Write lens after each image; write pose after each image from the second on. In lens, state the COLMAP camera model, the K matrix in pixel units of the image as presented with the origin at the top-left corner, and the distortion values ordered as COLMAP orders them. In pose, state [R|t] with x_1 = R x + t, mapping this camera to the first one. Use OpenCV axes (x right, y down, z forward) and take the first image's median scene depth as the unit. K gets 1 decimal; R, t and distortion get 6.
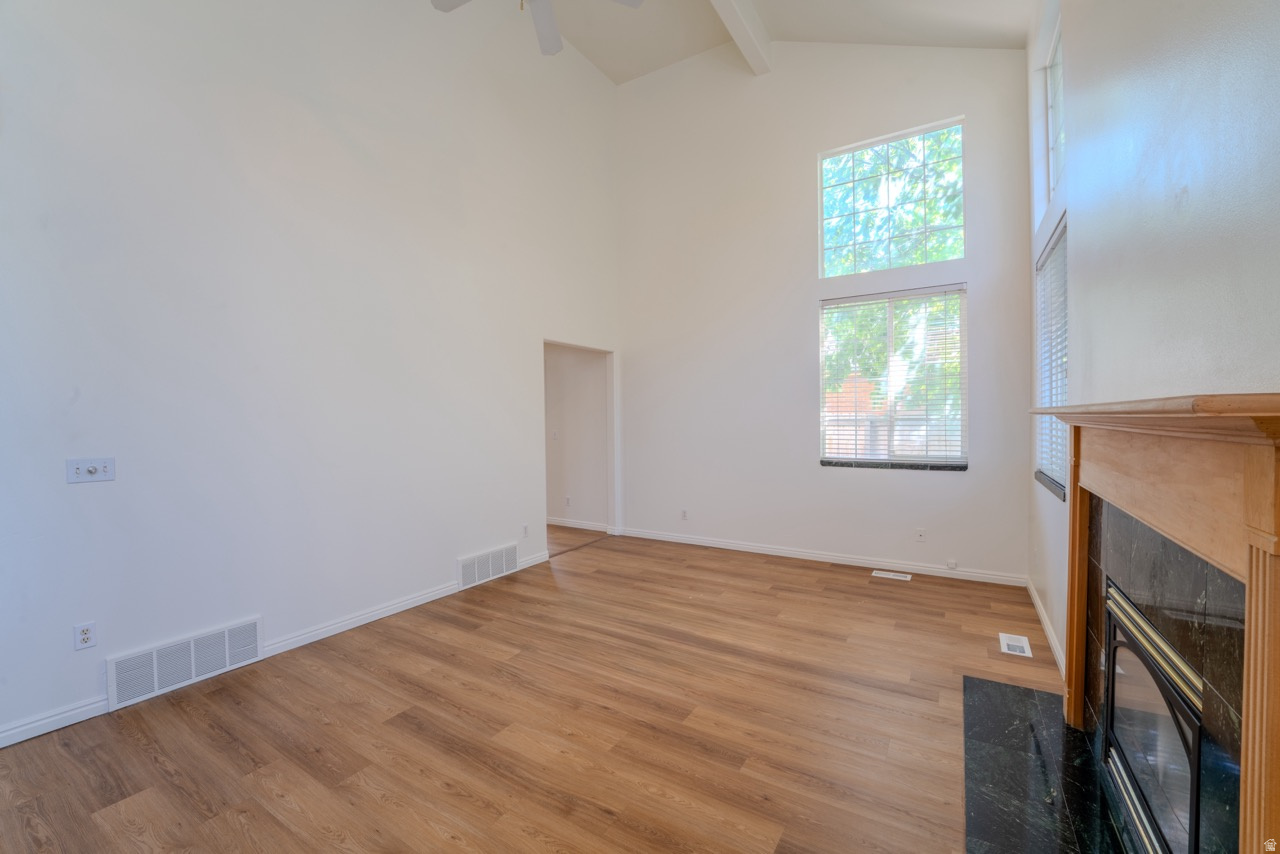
lens RADIAL K [[527.9, 0, 639.0], [0, 527.9, 427.0], [0, 0, 1]] dist [-0.026523, 0.001806]
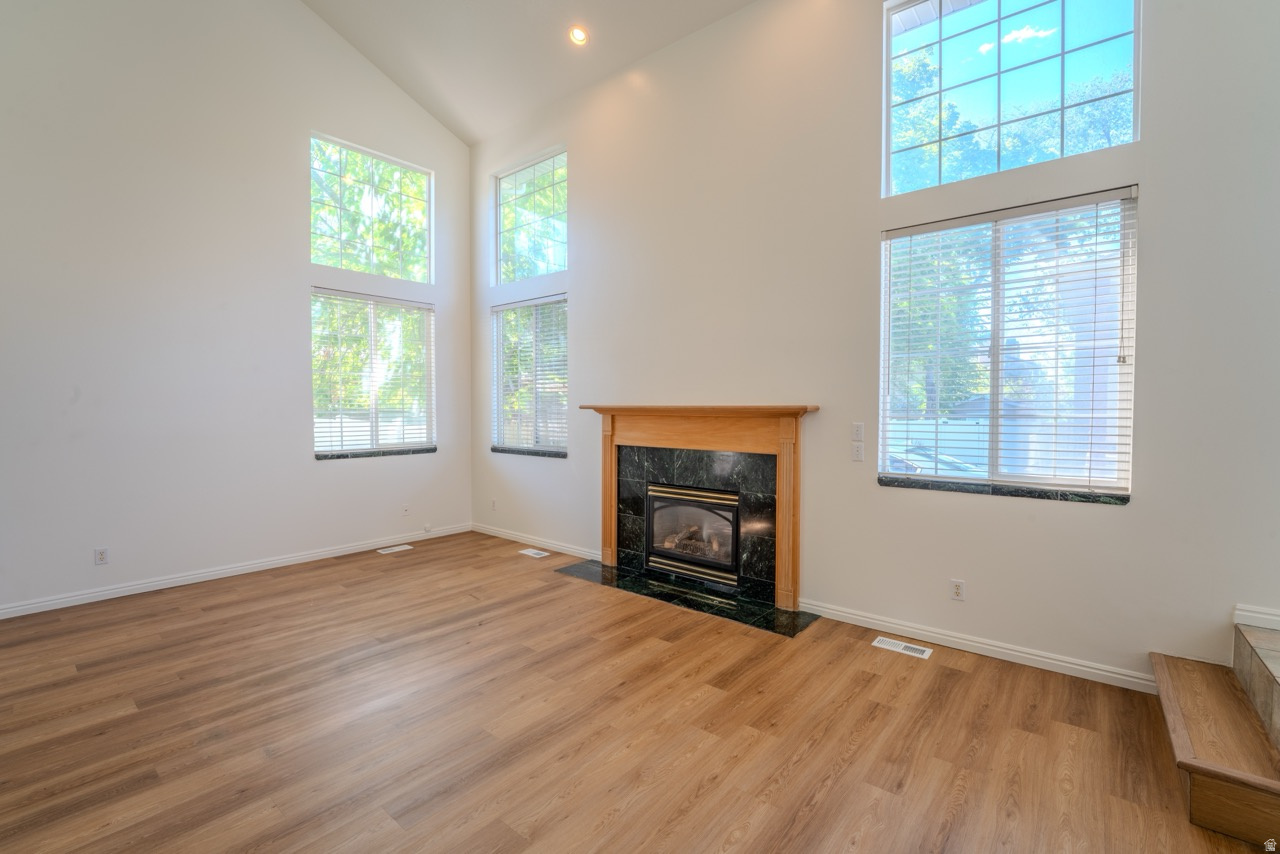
lens RADIAL K [[552.7, 0, 649.6], [0, 552.7, 431.8], [0, 0, 1]] dist [-0.023615, 0.001864]
pose [[0.125806, -0.034149, 0.991467, -0.779792], [0.016454, 0.999342, 0.032332, -0.001535], [-0.991918, 0.012246, 0.126285, 0.370989]]
